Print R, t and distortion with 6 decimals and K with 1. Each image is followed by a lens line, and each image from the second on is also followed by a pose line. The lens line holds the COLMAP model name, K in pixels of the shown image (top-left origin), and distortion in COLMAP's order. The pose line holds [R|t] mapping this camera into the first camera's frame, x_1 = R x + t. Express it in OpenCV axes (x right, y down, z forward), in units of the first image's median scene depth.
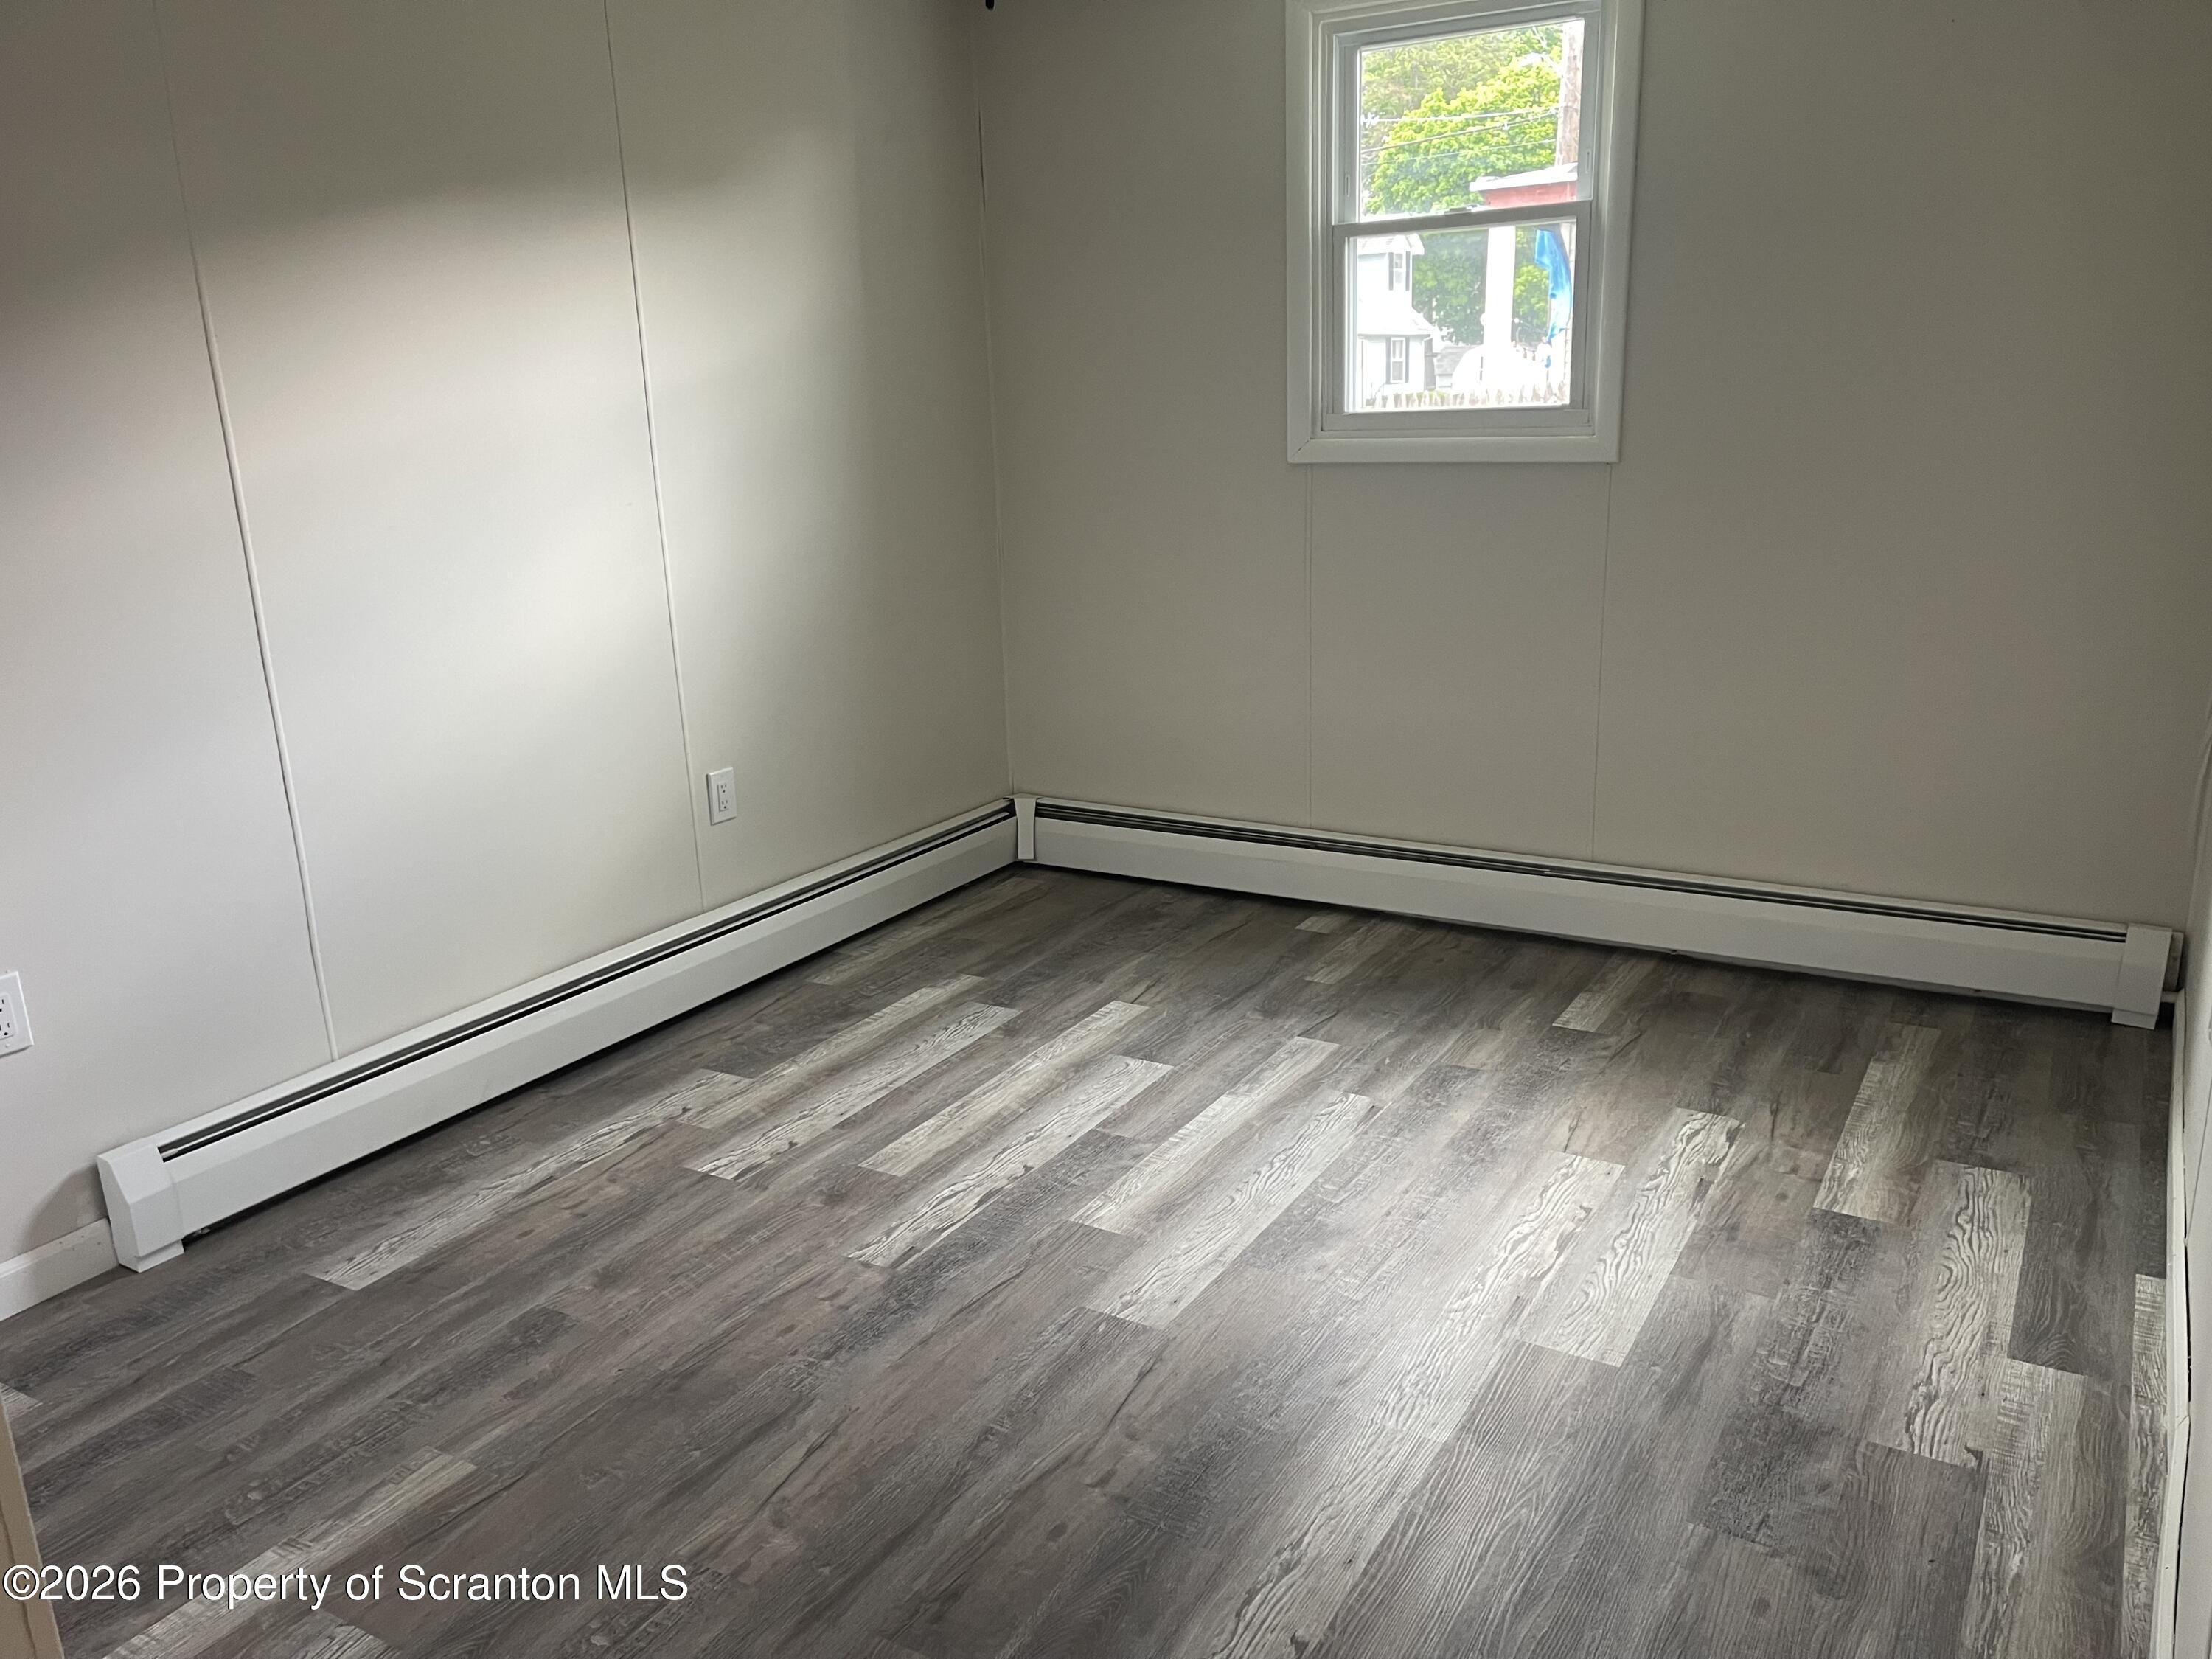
lens RADIAL K [[1662.1, 0, 1101.8], [0, 1662.1, 835.9], [0, 0, 1]] dist [0.053424, -0.007366]
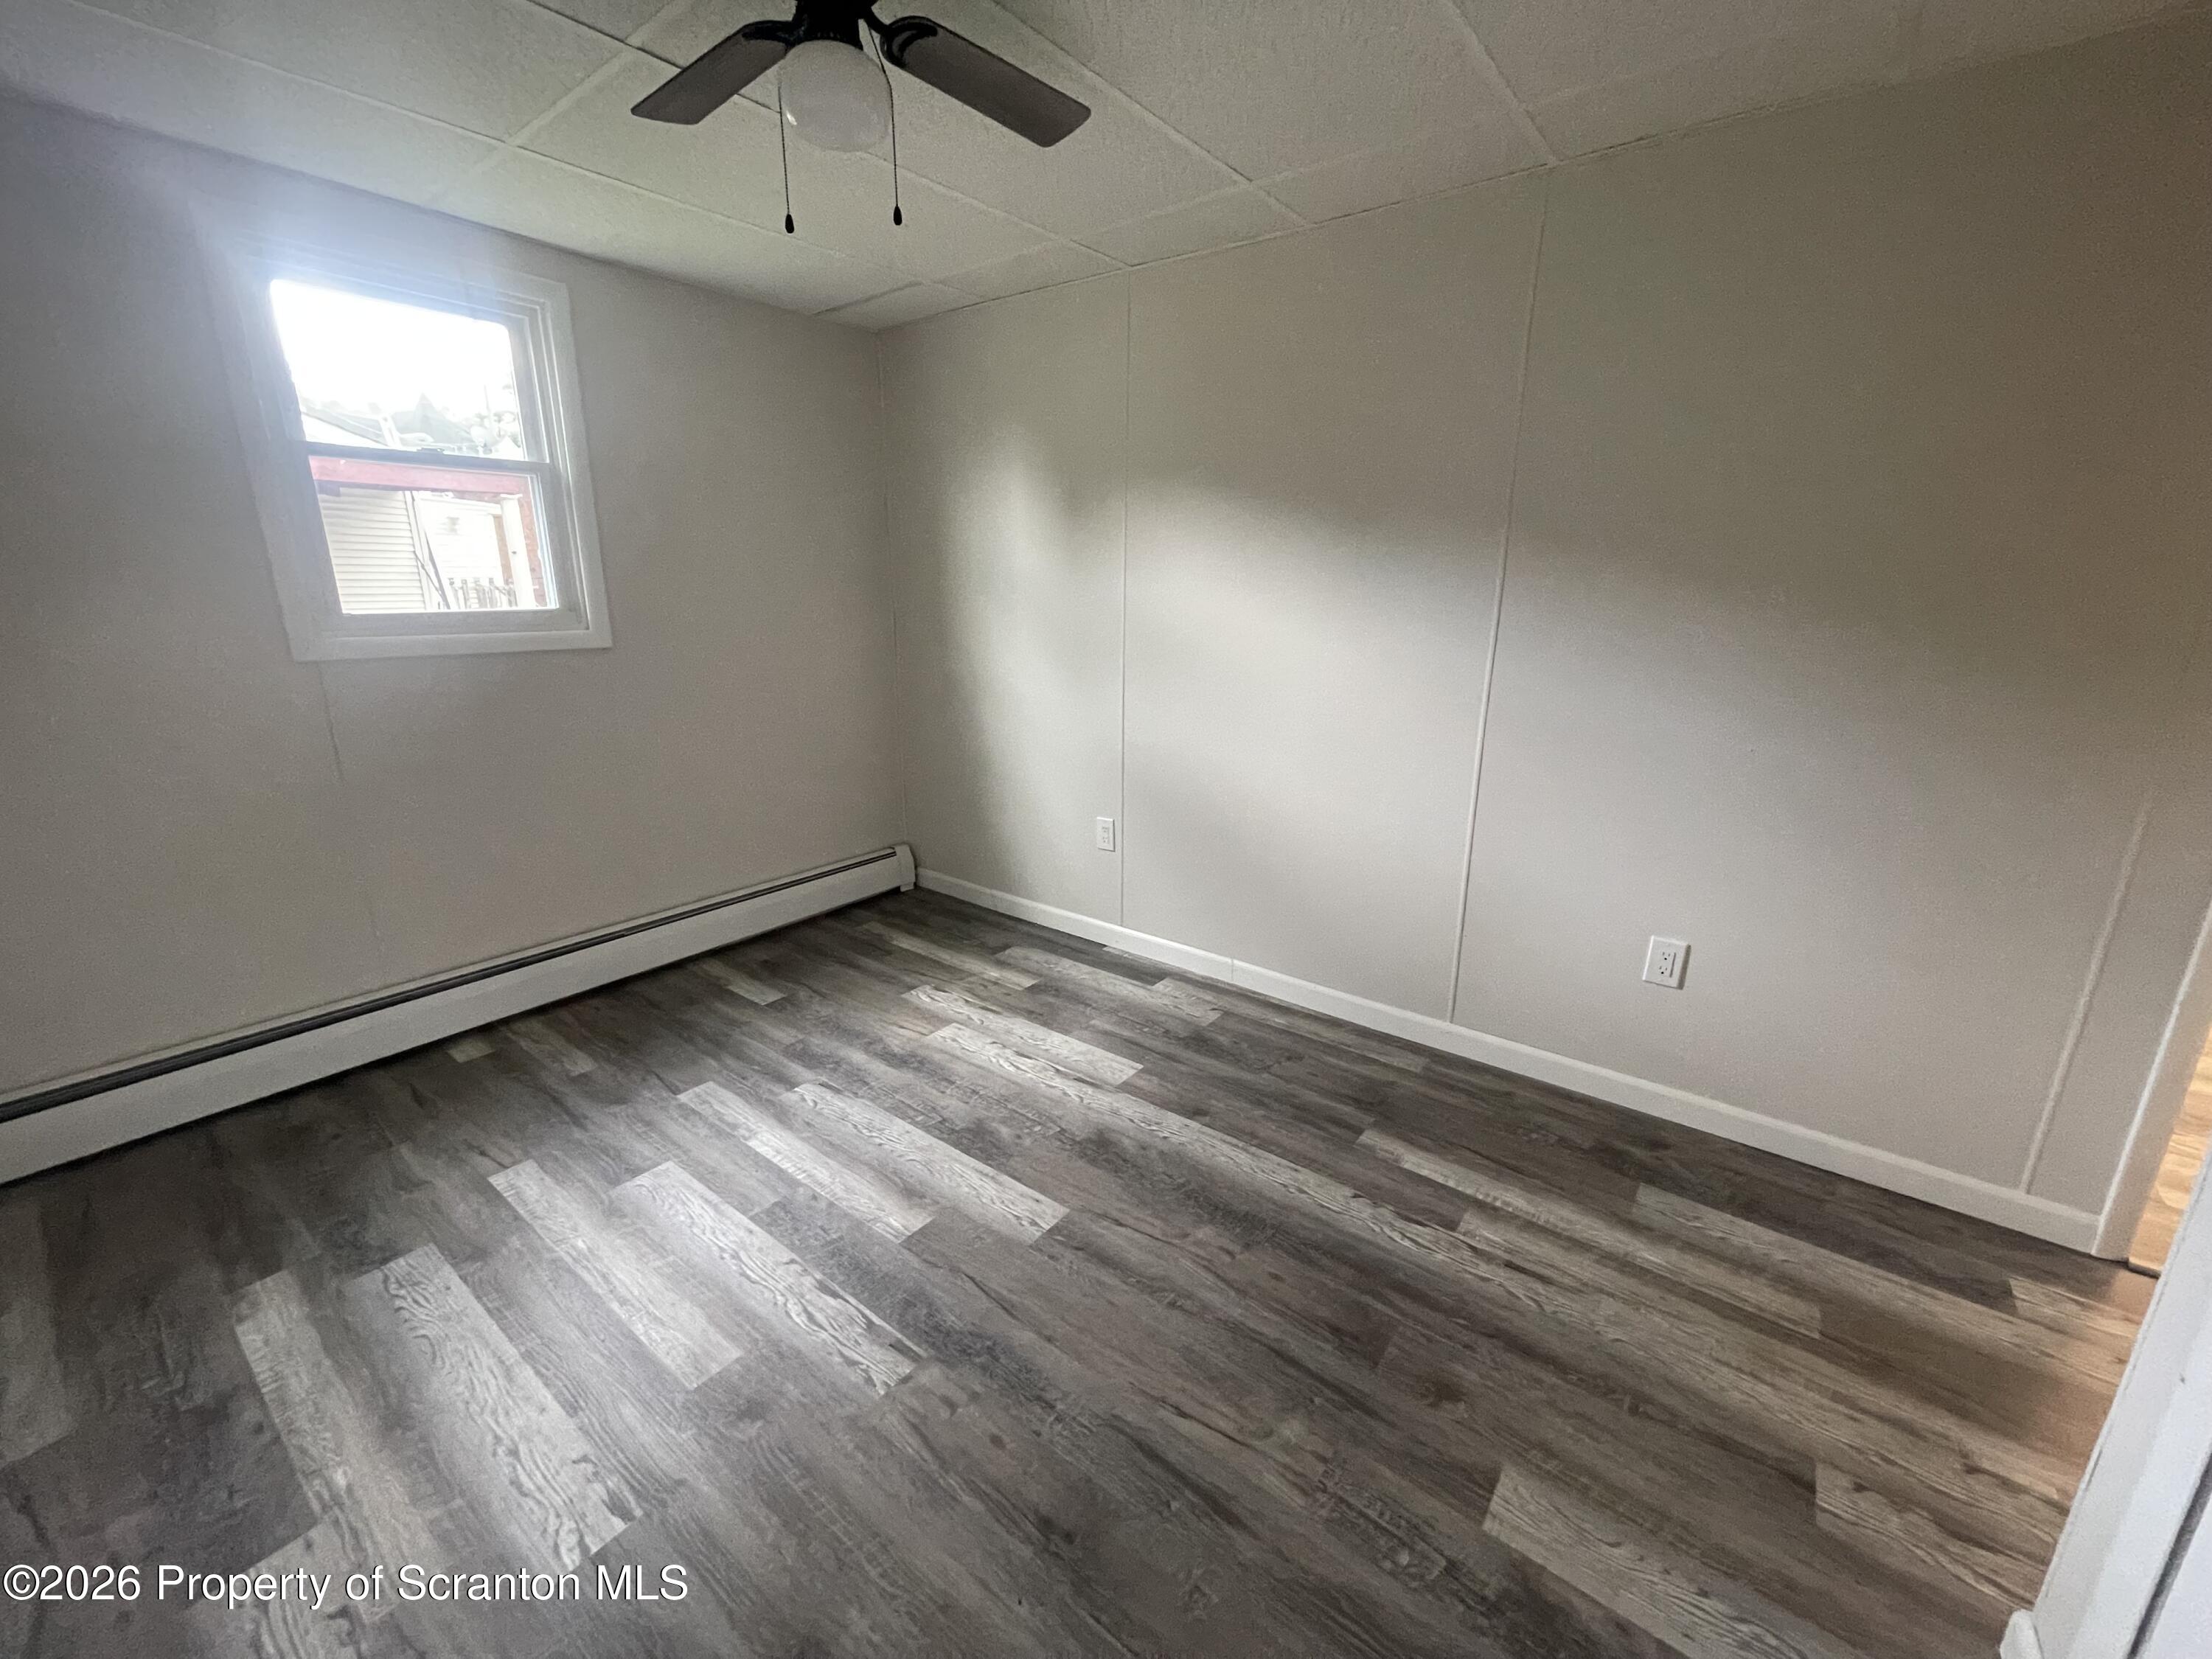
lens RADIAL K [[897.4, 0, 1091.8], [0, 897.4, 817.9], [0, 0, 1]] dist [0.000874, 0.001299]
pose [[0.129844, -0.220610, 0.966681, -0.484761], [0.256882, 0.949132, 0.182101, -0.131983], [-0.957681, 0.224679, 0.179910, 0.553166]]
